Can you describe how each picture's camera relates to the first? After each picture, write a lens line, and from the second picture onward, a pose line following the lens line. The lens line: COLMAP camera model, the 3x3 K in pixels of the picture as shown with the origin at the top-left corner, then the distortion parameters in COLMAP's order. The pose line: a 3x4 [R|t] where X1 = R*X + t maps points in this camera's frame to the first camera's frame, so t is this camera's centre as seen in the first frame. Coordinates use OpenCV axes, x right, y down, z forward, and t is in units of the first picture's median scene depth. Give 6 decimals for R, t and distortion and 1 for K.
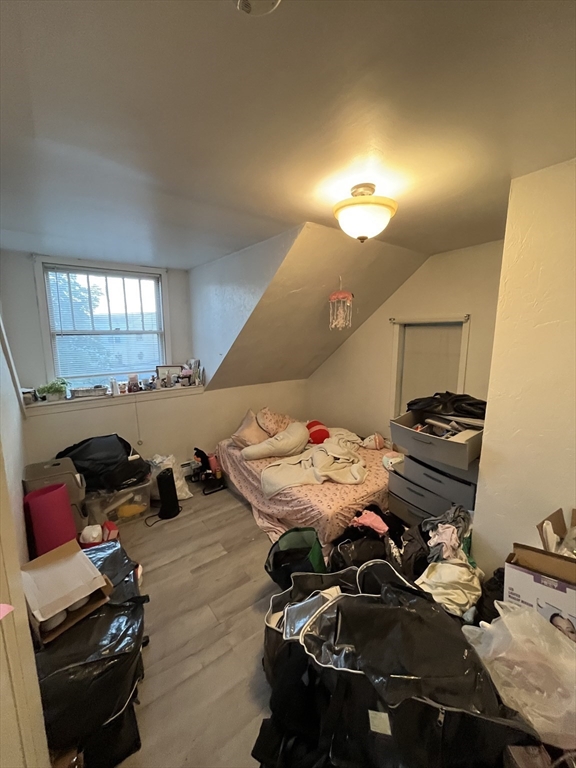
lens RADIAL K [[310.6, 0, 288.1], [0, 310.6, 382.4], [0, 0, 1]] dist [-0.003152, 0.000409]
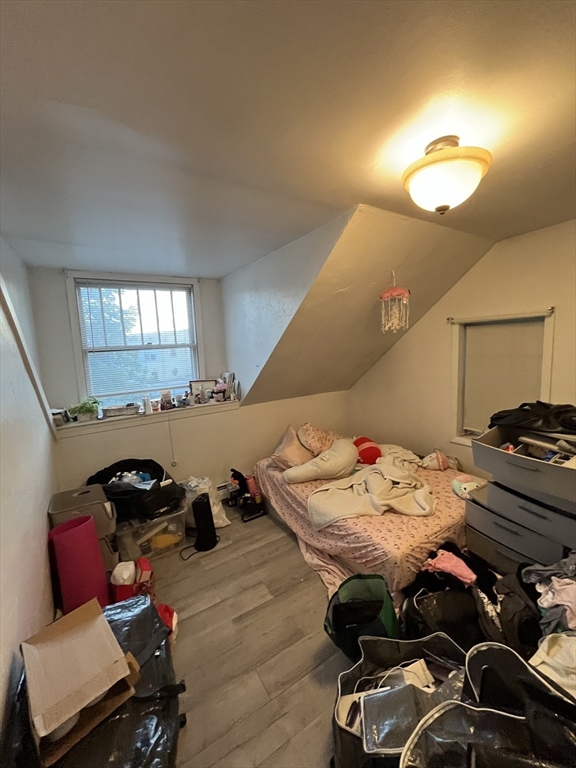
lens RADIAL K [[310.6, 0, 287.5], [0, 310.6, 382.5], [0, 0, 1]] dist [-0.003152, 0.000409]
pose [[0.994935, -0.031342, -0.095509, -0.053479], [0.027799, 0.998883, -0.038202, -0.005844], [0.096600, 0.035354, 0.994695, 0.125352]]
